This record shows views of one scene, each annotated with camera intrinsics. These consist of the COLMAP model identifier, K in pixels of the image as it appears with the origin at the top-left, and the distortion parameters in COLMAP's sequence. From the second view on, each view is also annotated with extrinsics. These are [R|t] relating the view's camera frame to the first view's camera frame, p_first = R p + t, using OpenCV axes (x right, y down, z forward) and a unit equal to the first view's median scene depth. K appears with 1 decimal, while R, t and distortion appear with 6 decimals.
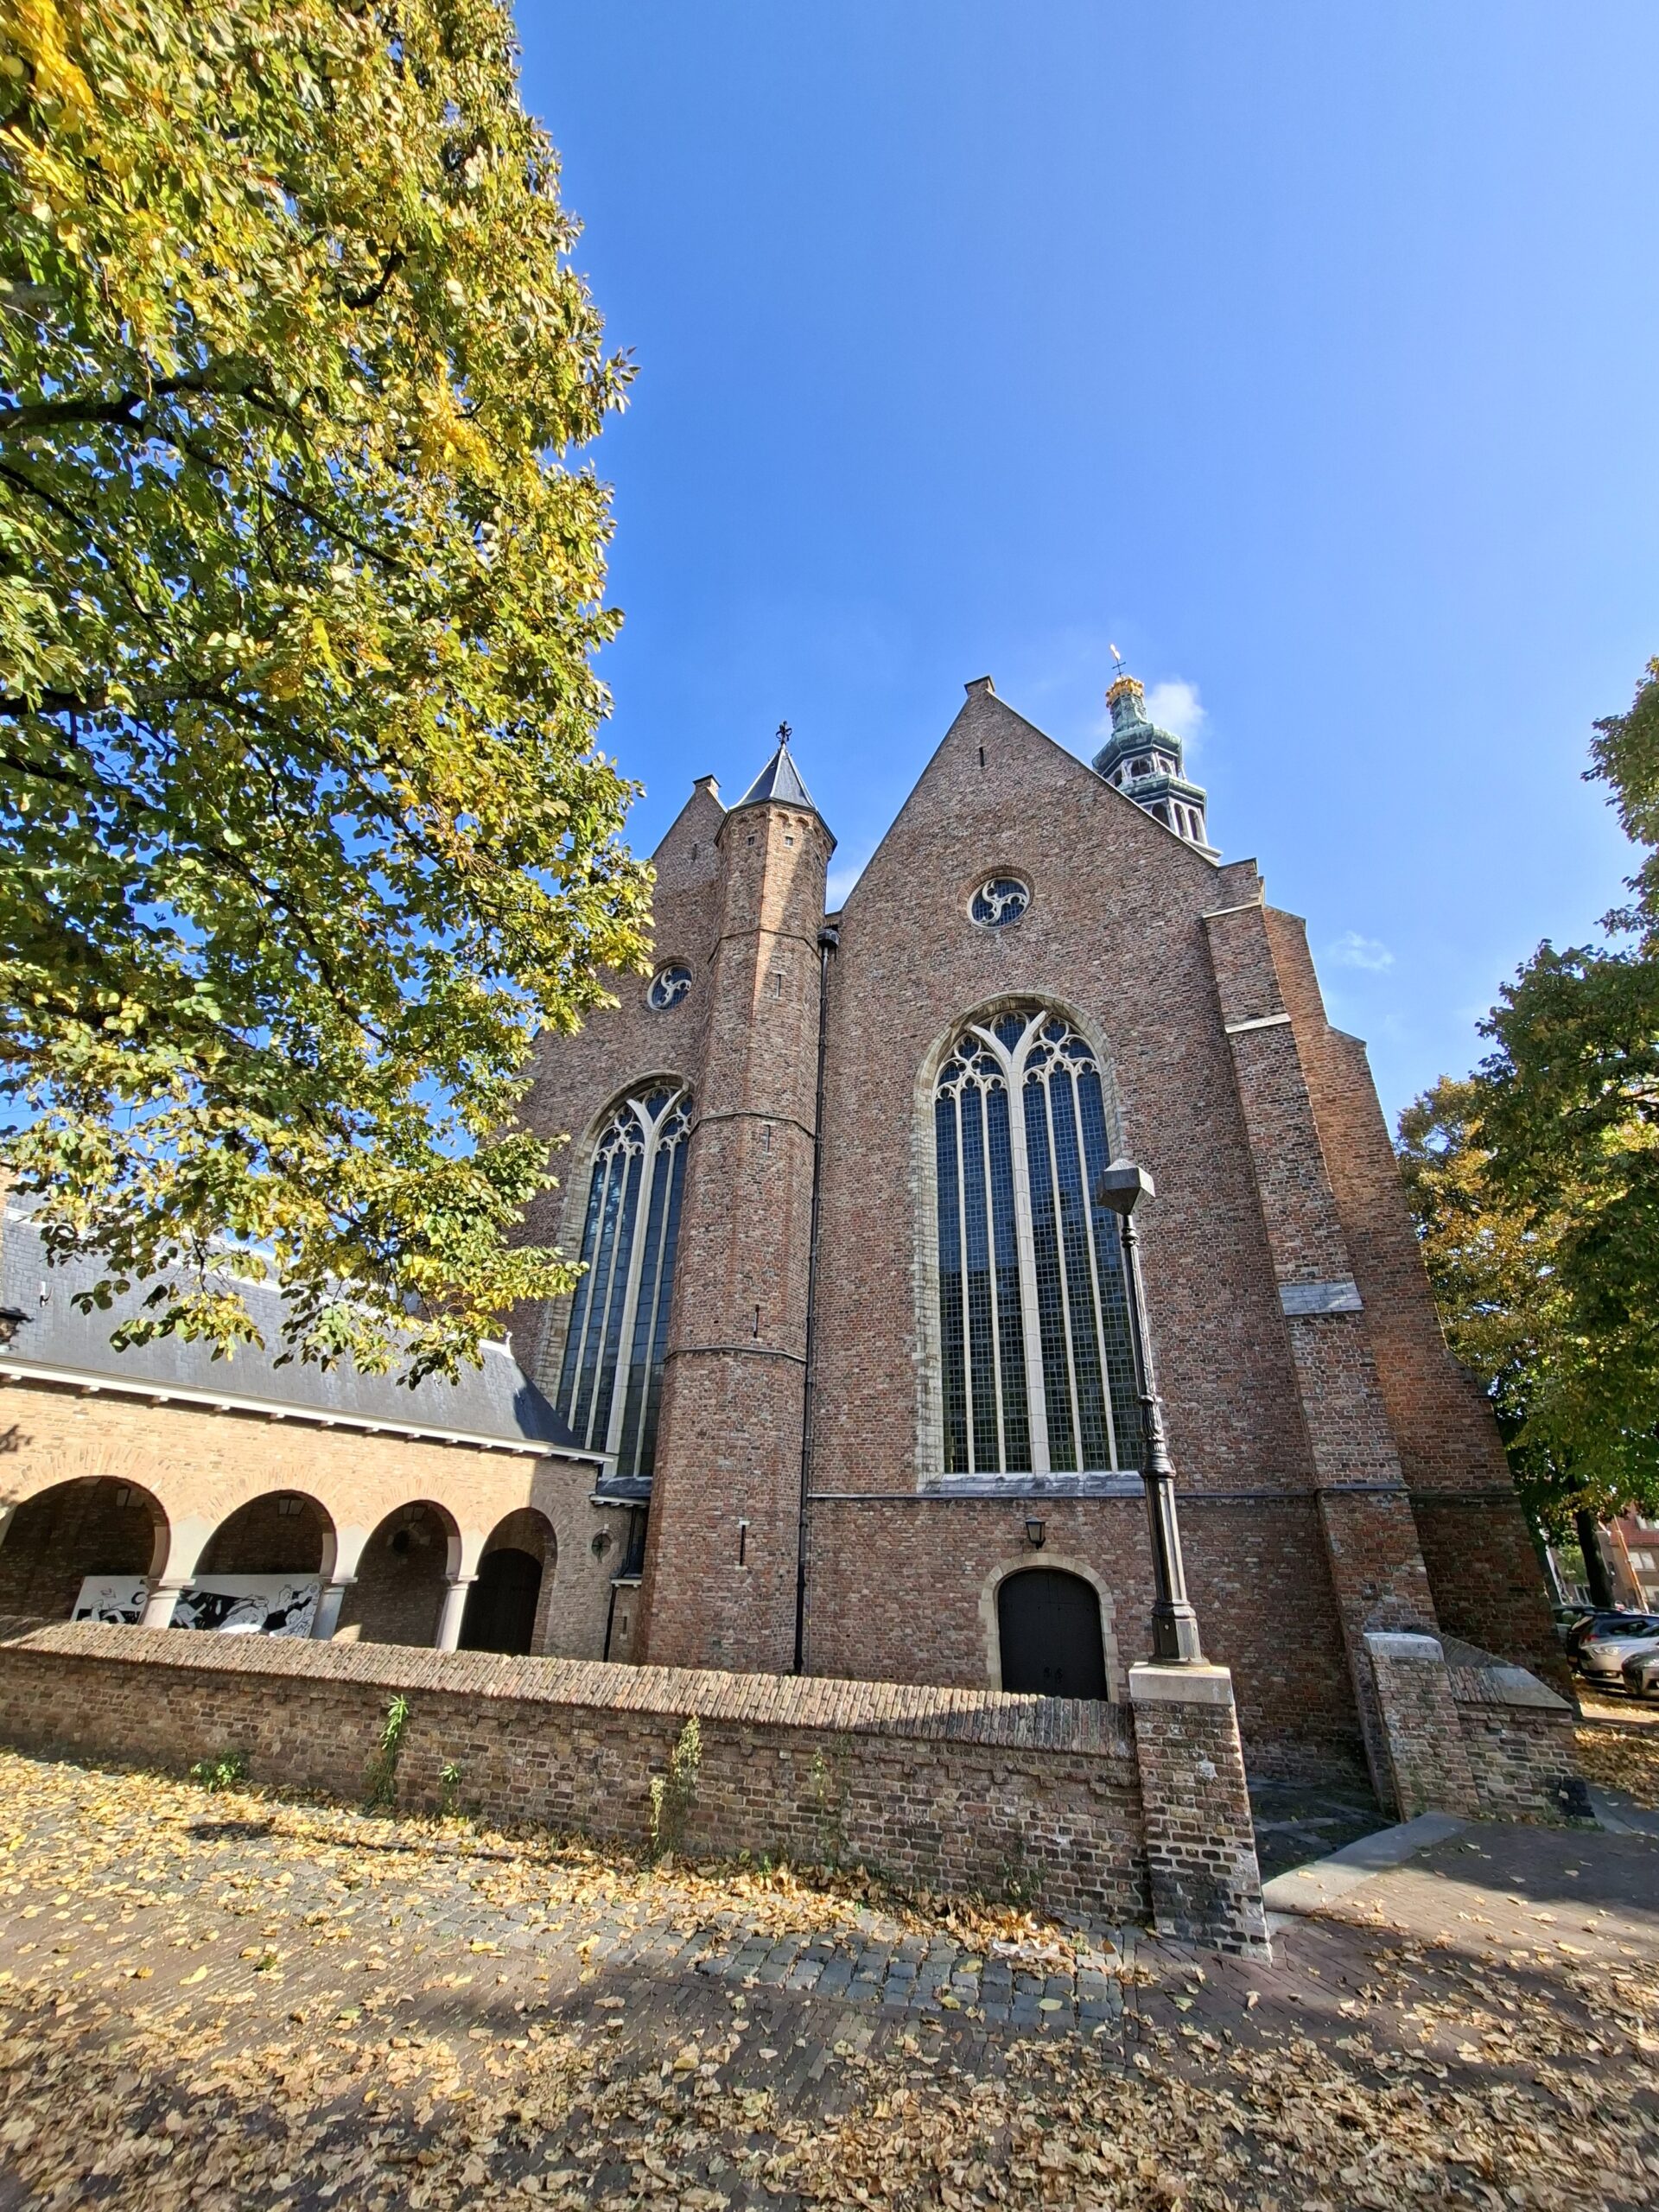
lens RADIAL K [[875.7, 0, 829.5], [0, 875.7, 1106.0], [0, 0, 1]] dist [-0.015641, 0.007286]
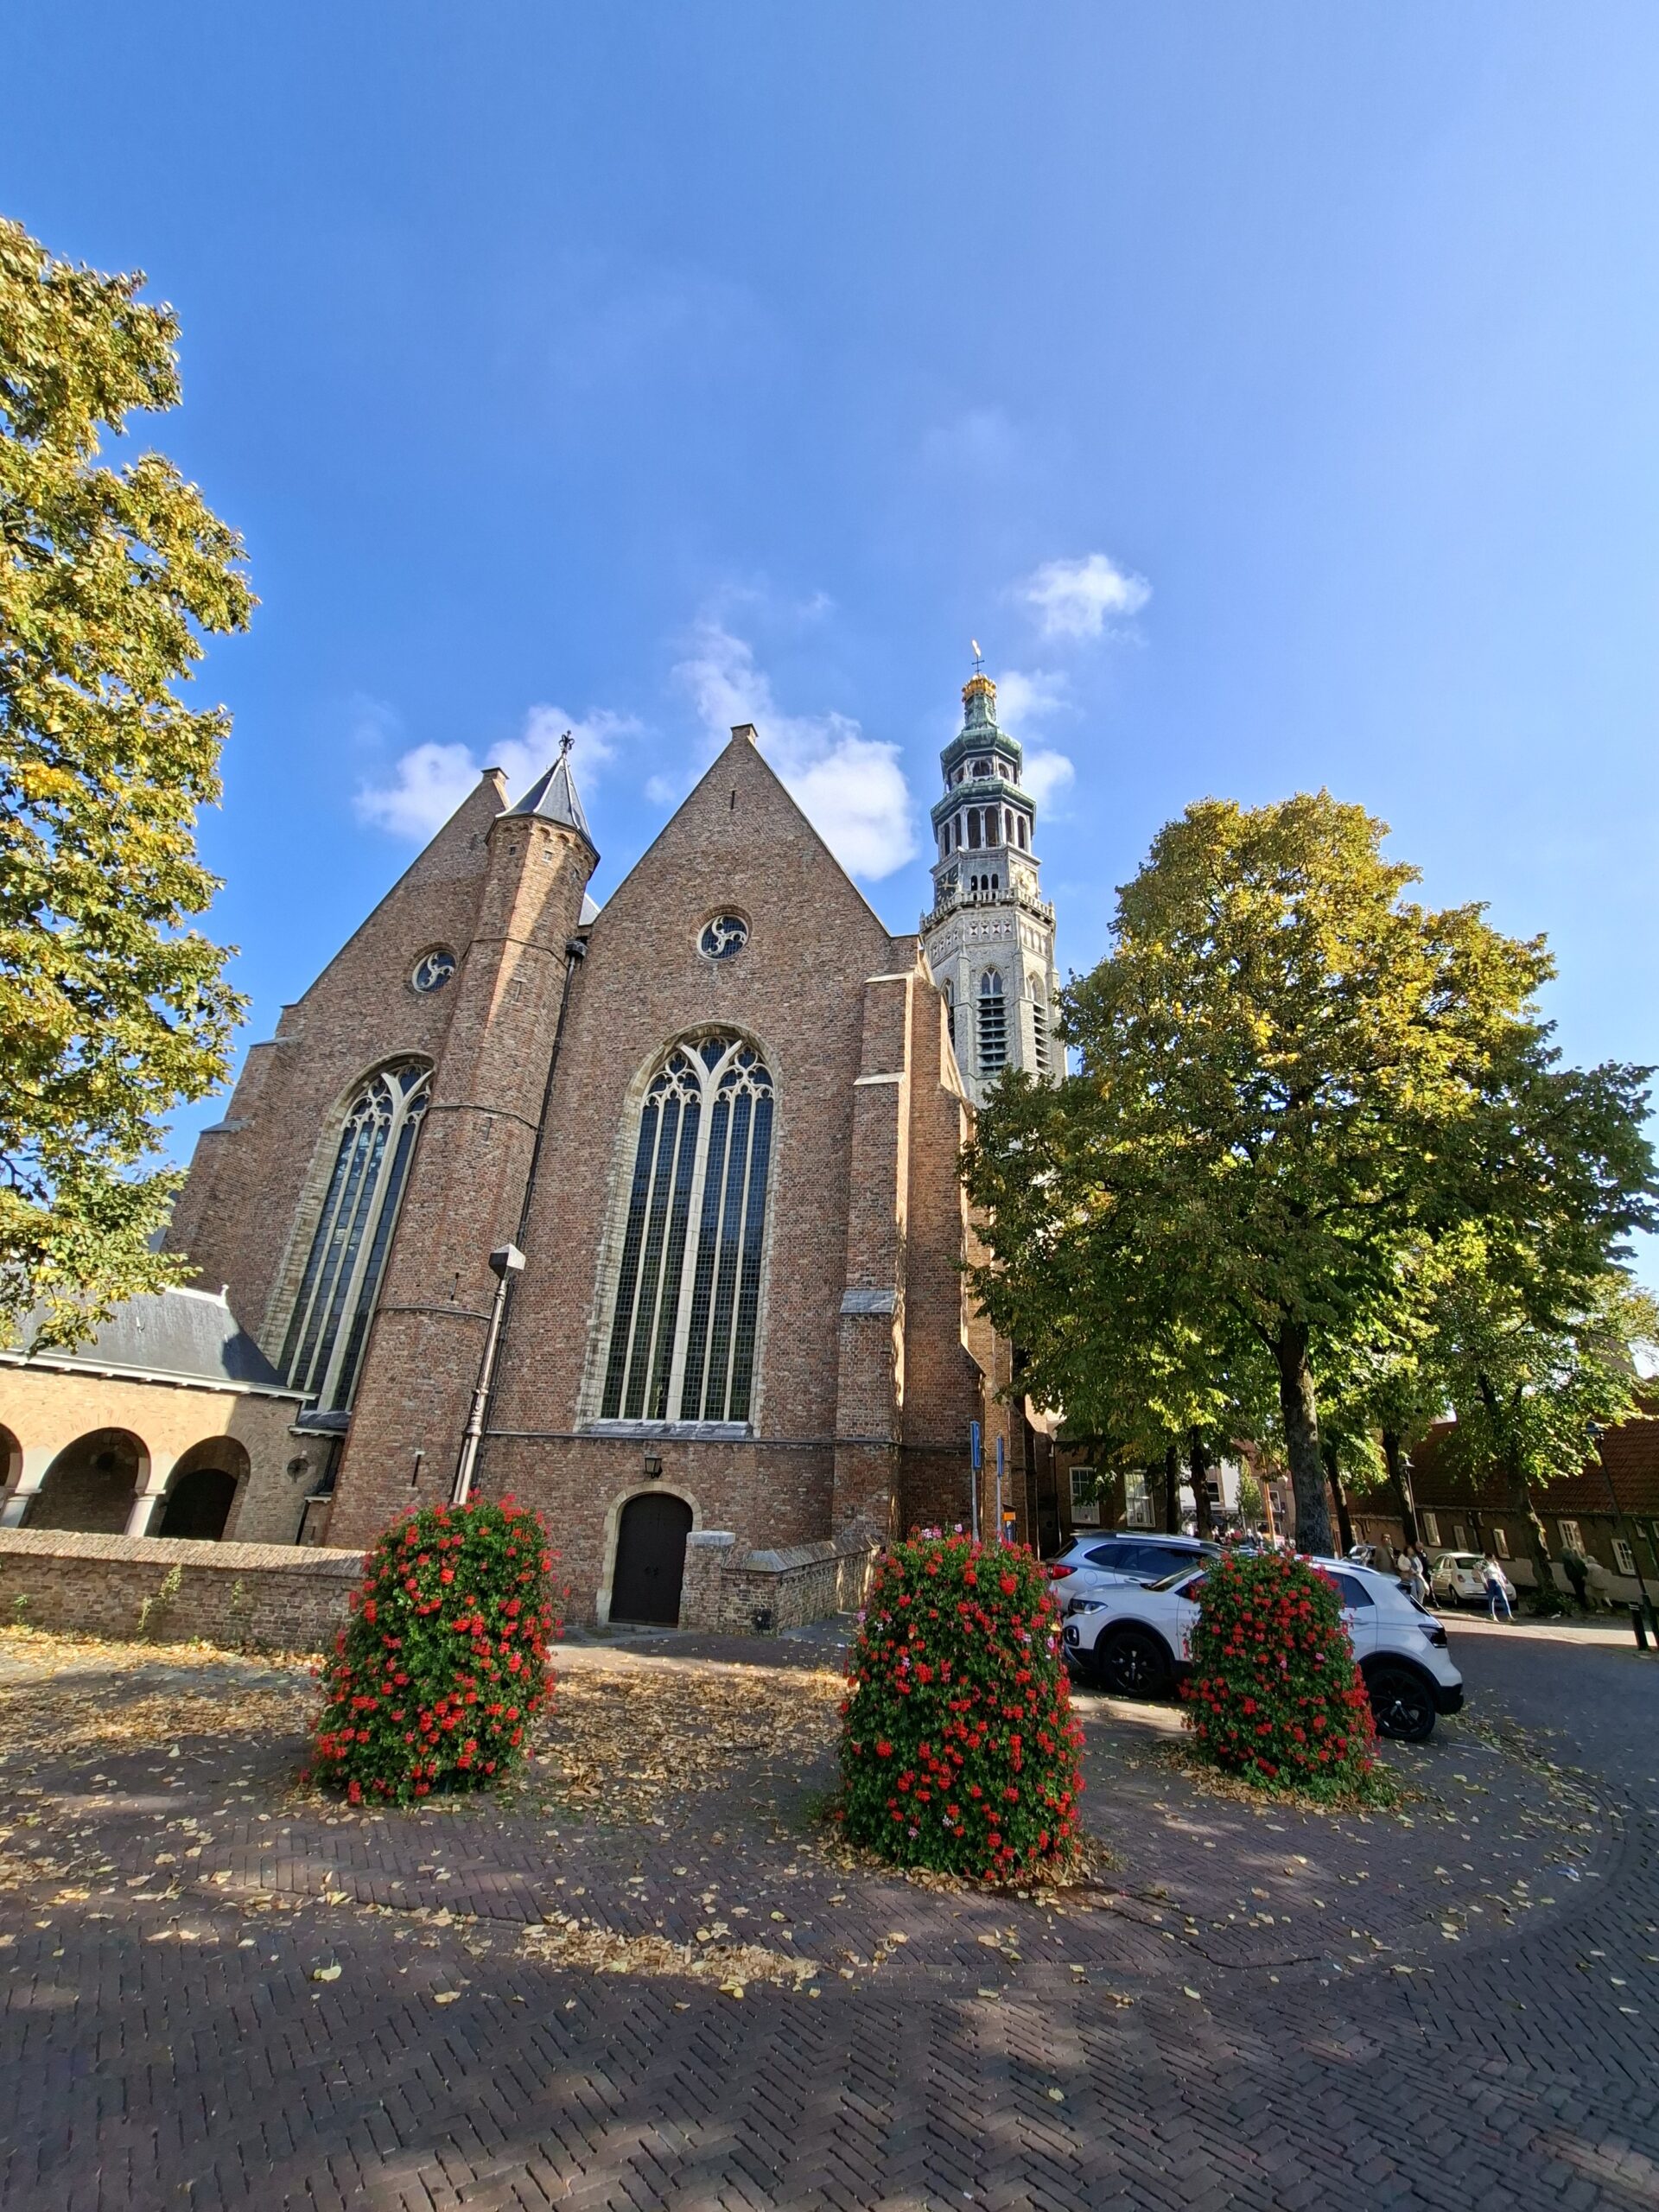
lens RADIAL K [[875.7, 0, 829.5], [0, 875.7, 1106.0], [0, 0, 1]] dist [-0.015641, 0.007286]
pose [[0.984068, 0.084814, 0.156258, 0.191402], [-0.094698, 0.993877, 0.056922, -0.102044], [-0.150474, -0.070813, 0.986075, -0.201973]]
